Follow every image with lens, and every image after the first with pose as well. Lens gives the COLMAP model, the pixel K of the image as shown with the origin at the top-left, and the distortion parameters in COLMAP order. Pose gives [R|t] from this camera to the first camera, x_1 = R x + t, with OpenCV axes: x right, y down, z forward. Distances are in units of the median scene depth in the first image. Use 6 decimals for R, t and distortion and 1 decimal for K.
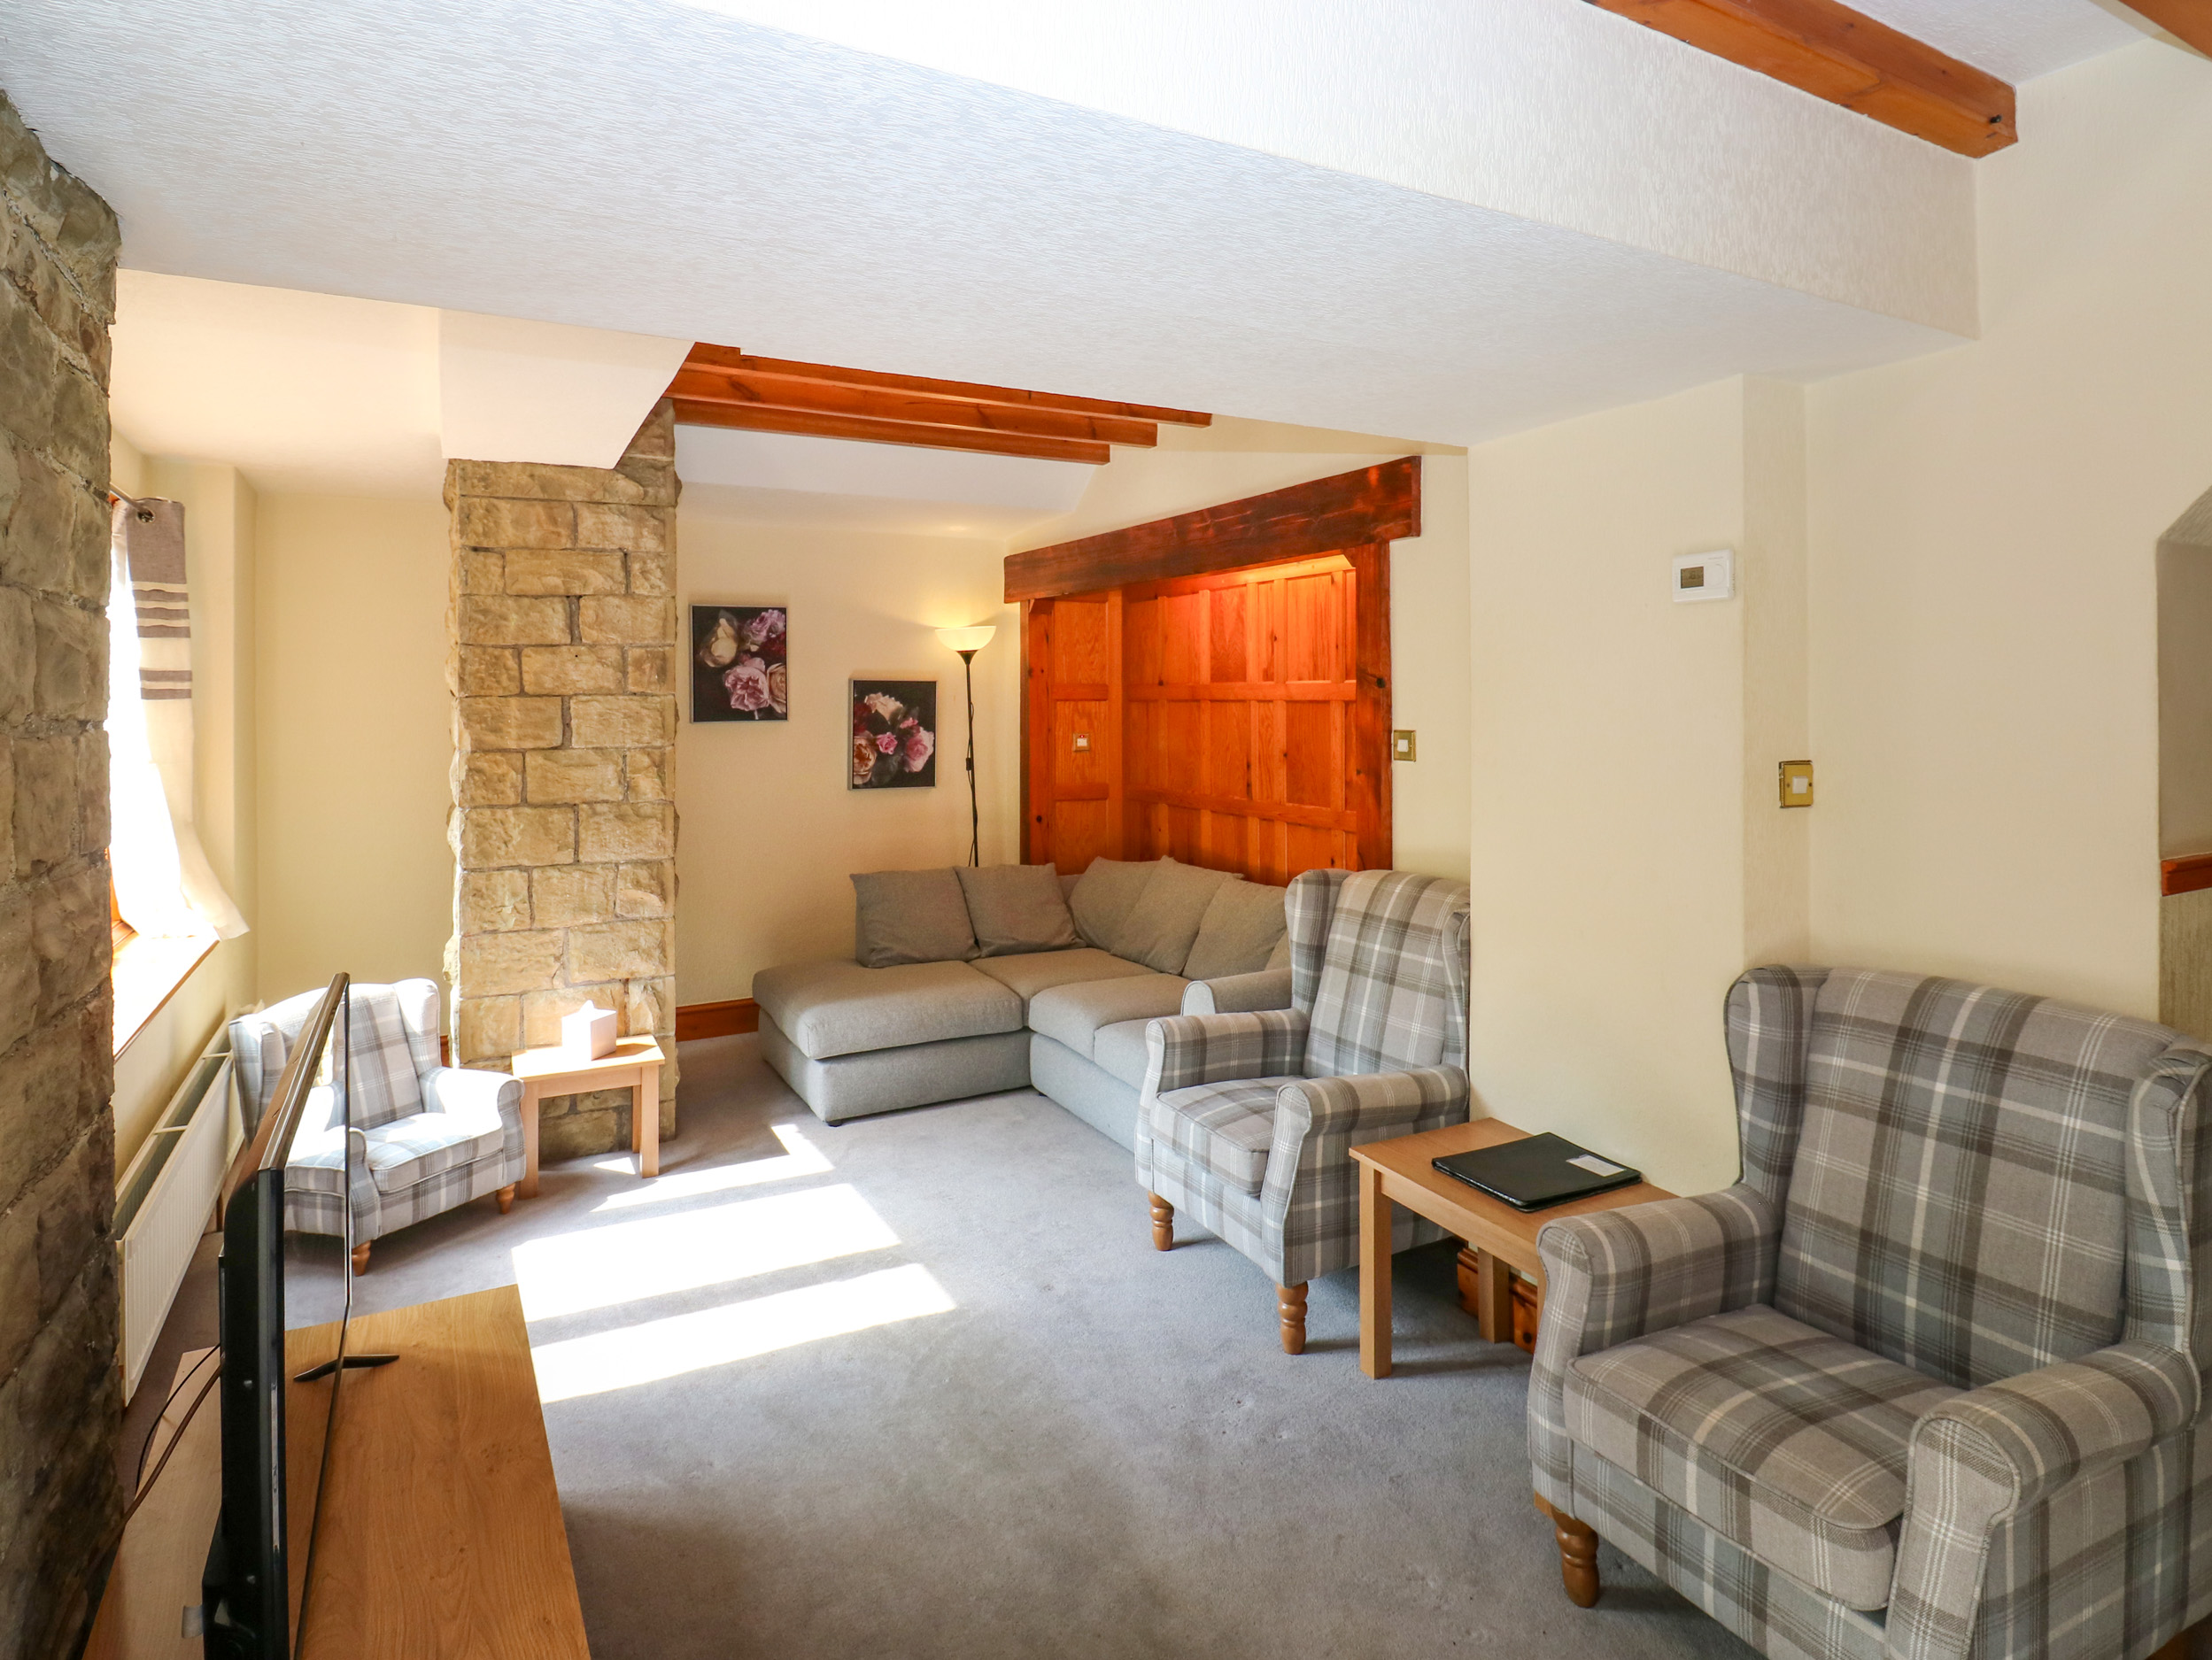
lens RADIAL K [[1188.5, 0, 1094.6], [0, 1188.5, 815.5], [0, 0, 1]] dist [-0.009974, -0.009207]
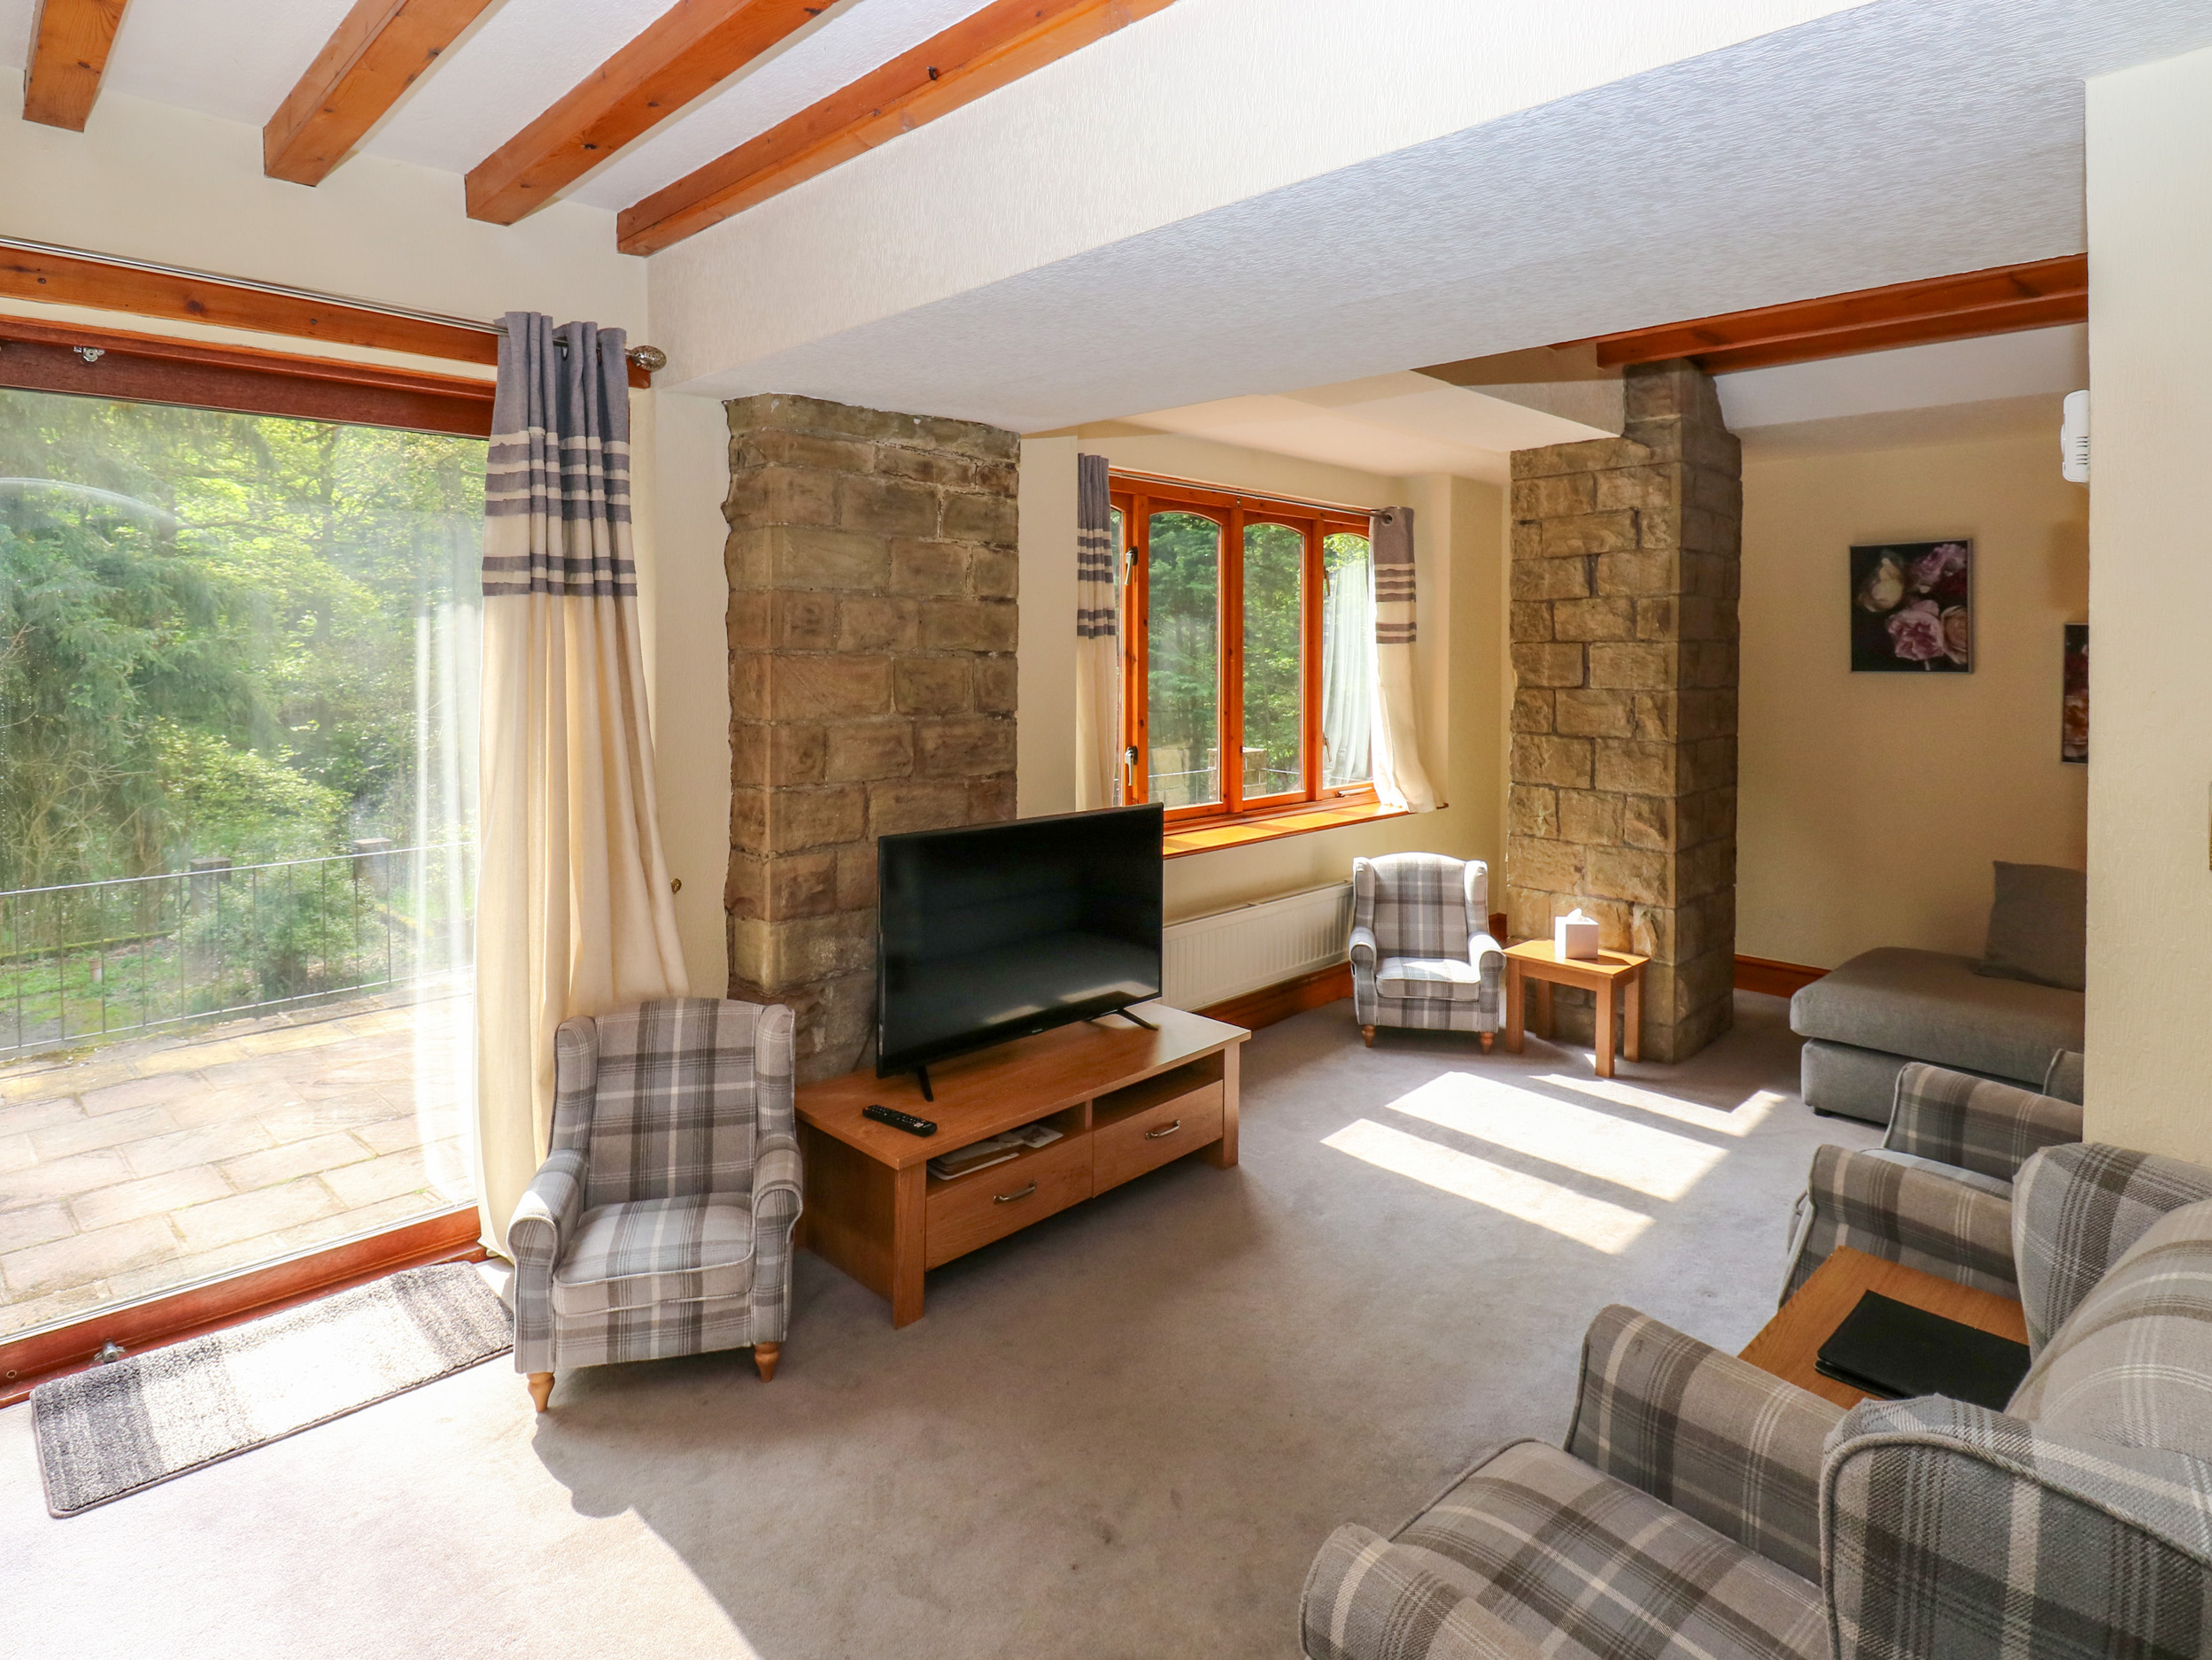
lens RADIAL K [[1188.5, 0, 1097.6], [0, 1188.5, 838.9], [0, 0, 1]] dist [-0.009974, -0.009207]
pose [[0.271979, 0.159135, -0.949054, 0.580961], [-0.096903, 0.985748, 0.137517, -0.026266], [0.957412, 0.054565, 0.283523, 0.239980]]
